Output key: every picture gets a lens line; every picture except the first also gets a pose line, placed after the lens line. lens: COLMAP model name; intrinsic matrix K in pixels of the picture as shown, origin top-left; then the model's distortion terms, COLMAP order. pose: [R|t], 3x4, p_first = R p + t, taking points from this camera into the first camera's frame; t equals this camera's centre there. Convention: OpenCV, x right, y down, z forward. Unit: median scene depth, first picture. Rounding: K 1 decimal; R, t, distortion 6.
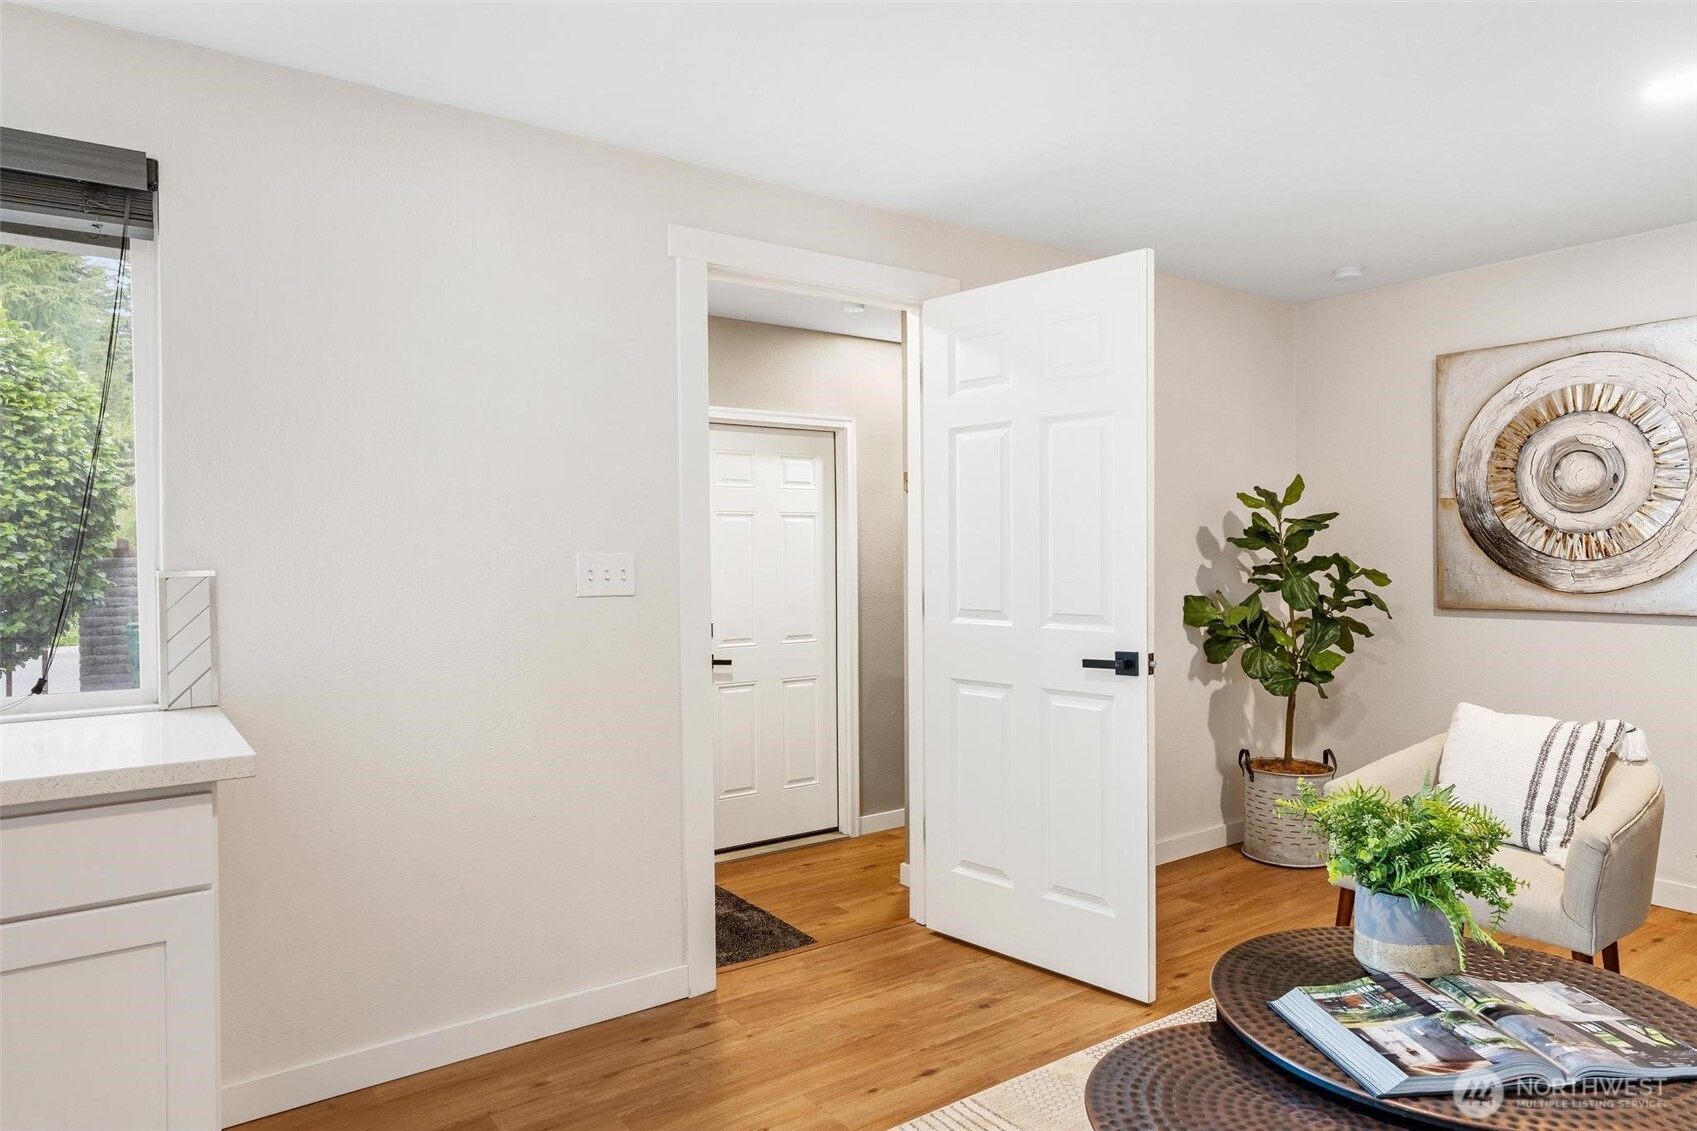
lens RADIAL K [[1067.3, 0, 851.0], [0, 1067.3, 559.1], [0, 0, 1]] dist [-0.003822, -0.000781]
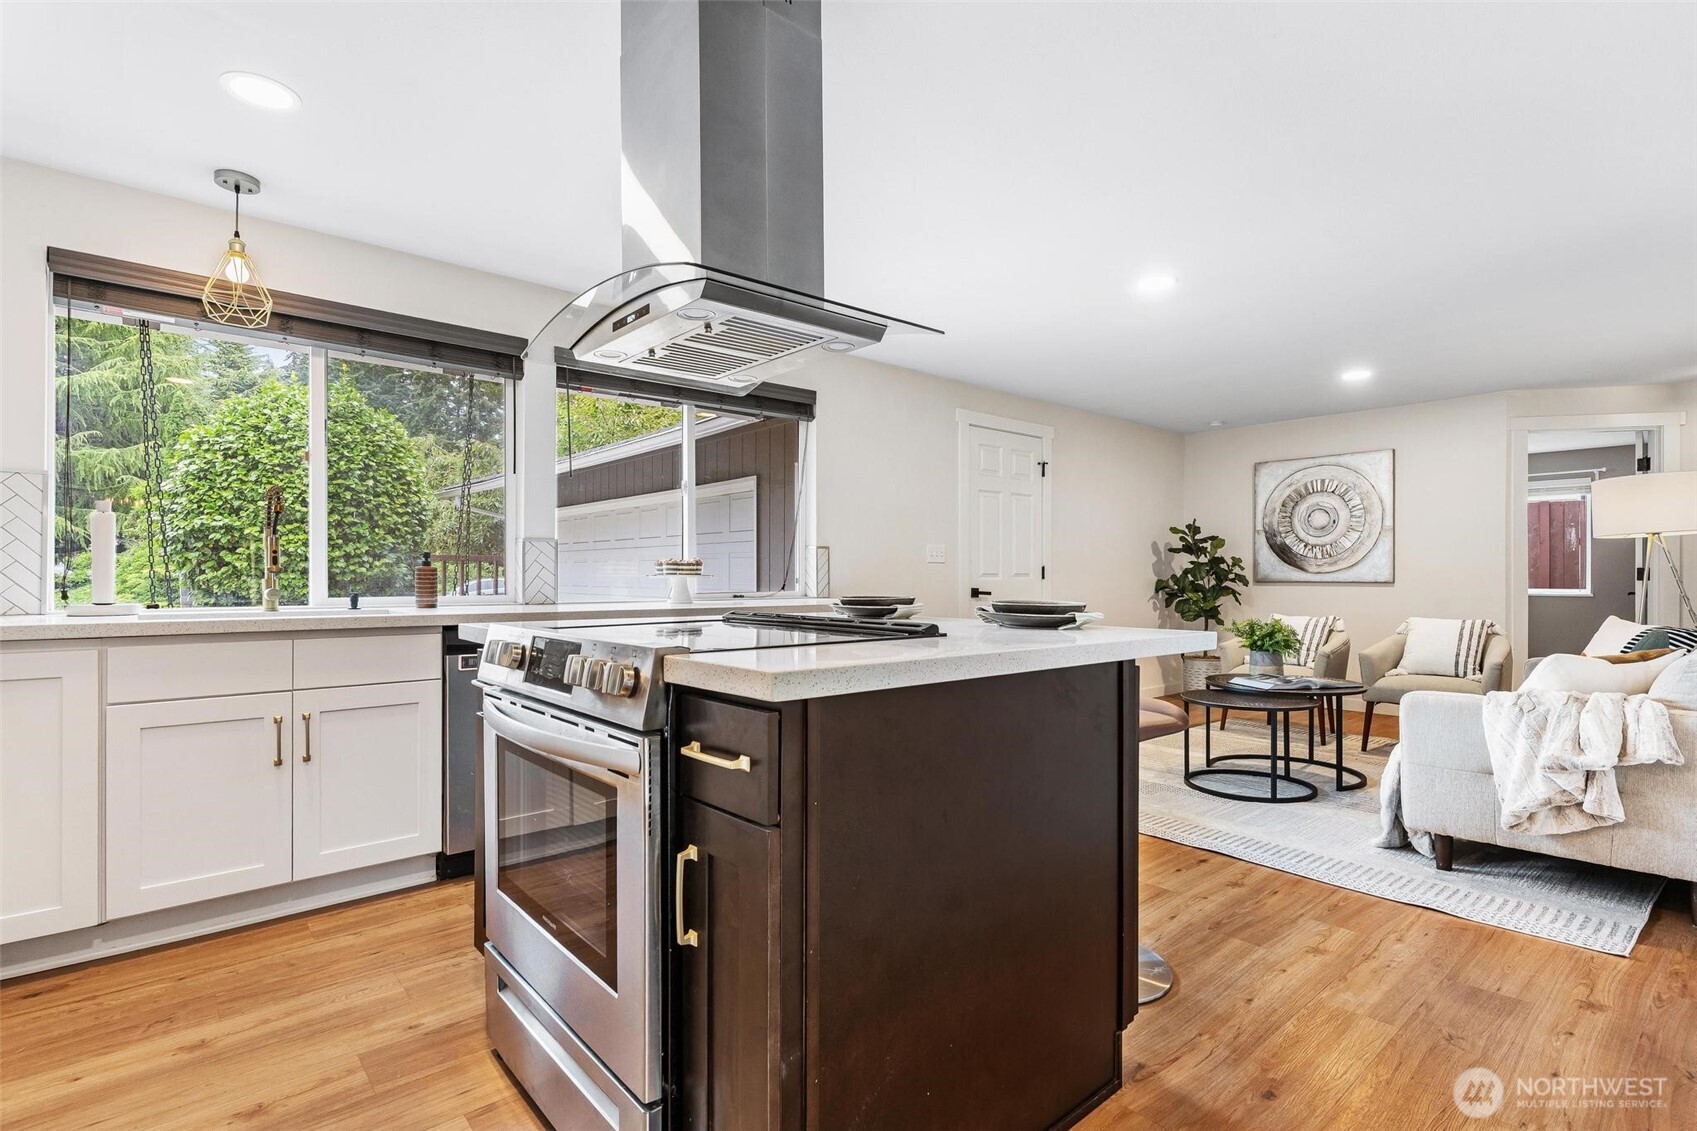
lens RADIAL K [[815.2, 0, 845.1], [0, 815.2, 570.3], [0, 0, 1]] dist [-0.001913, -0.001379]
pose [[0.997051, 0.011410, 0.075884, -0.434597], [-0.010661, 0.999891, -0.010262, 0.054689], [-0.075993, 0.009422, 0.997064, -0.625293]]
